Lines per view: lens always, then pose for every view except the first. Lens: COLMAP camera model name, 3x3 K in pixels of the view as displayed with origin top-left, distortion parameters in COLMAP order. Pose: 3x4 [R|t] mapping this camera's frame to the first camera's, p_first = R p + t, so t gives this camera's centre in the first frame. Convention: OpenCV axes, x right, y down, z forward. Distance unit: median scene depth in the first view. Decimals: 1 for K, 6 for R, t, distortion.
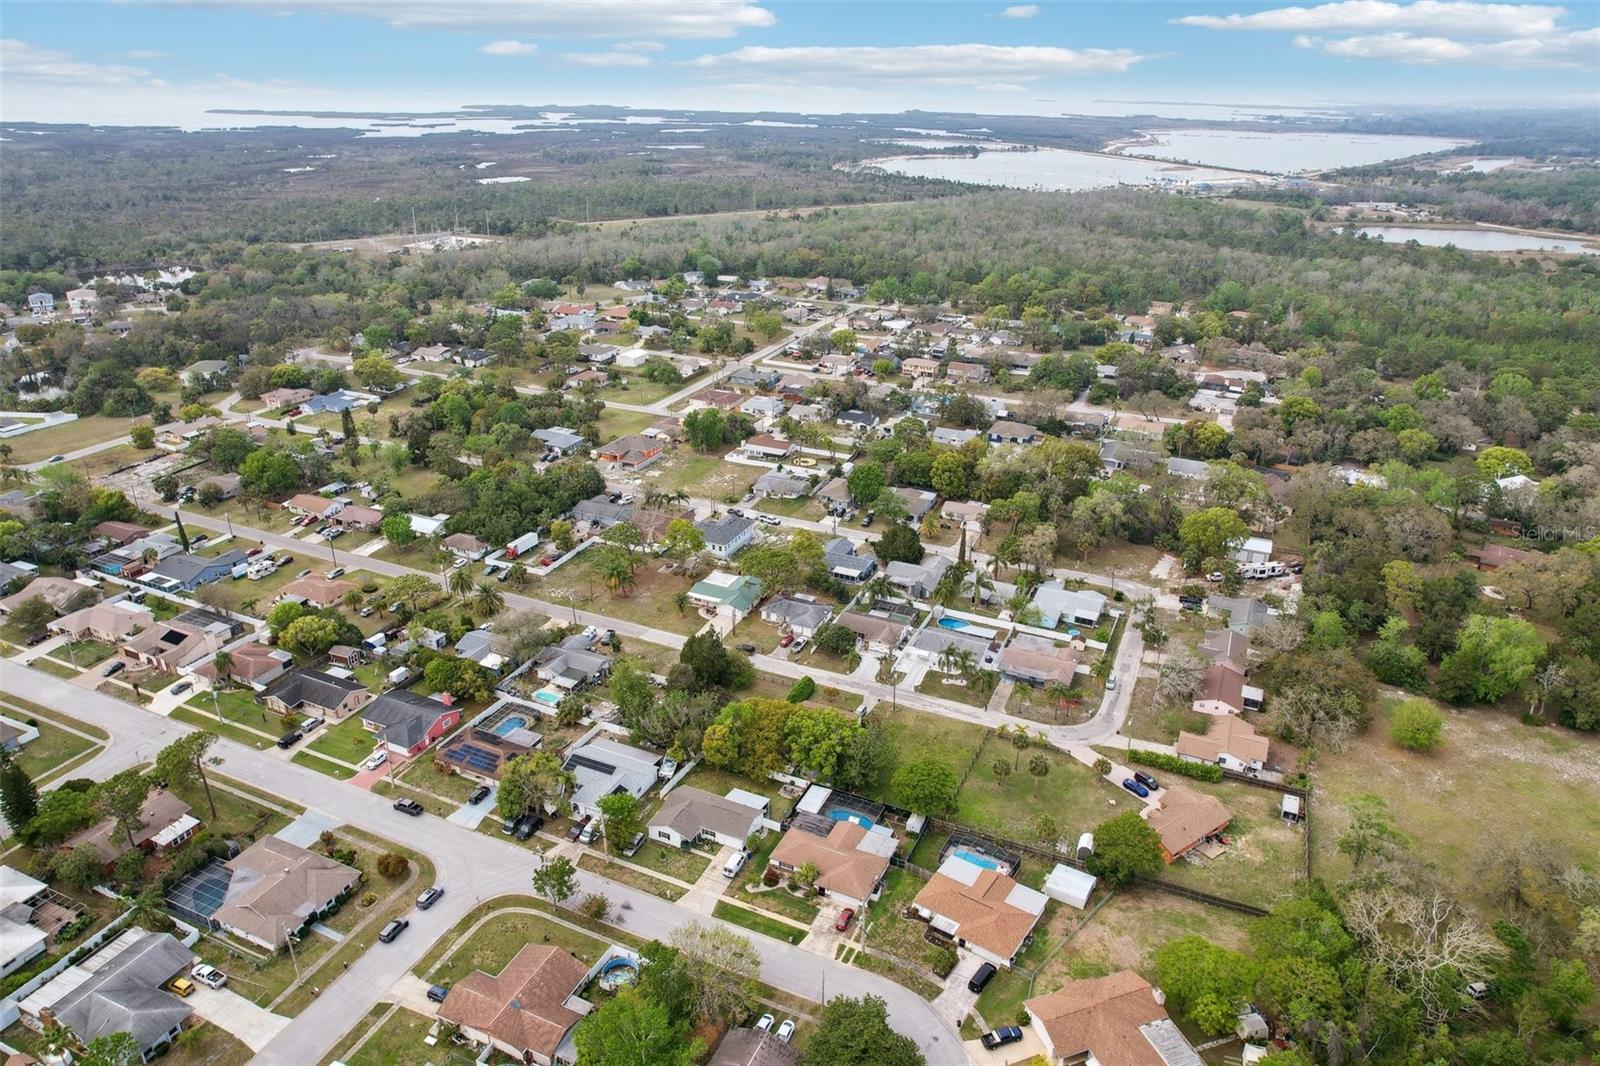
lens RADIAL K [[1050.9, 0, 802.6], [0, 1050.9, 531.3], [0, 0, 1]] dist [-0.076558, 0.068420]
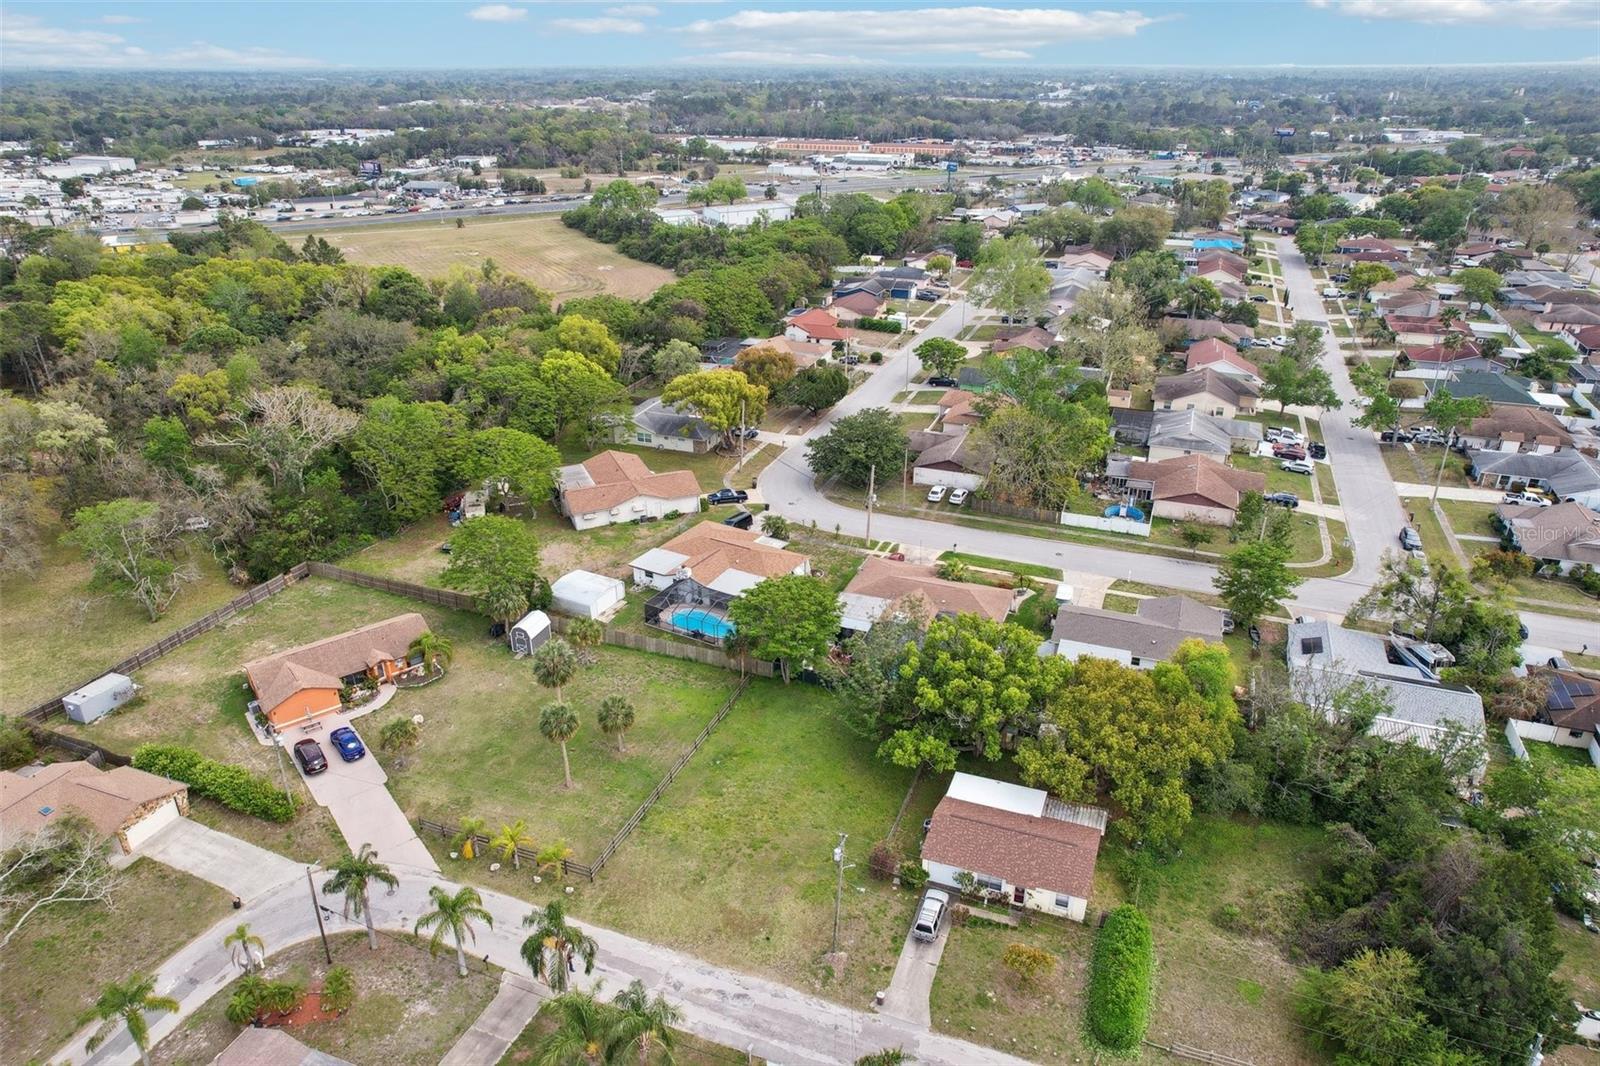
lens RADIAL K [[1036.8, 0, 800.0], [0, 1036.8, 533.0], [0, 0, 1]] dist [-0.062292, 0.068094]
pose [[-0.998454, 0.006949, -0.055153, 0.106187], [-0.036576, 0.665013, 0.745935, -0.157212], [0.041861, 0.746799, -0.663731, 1.023402]]
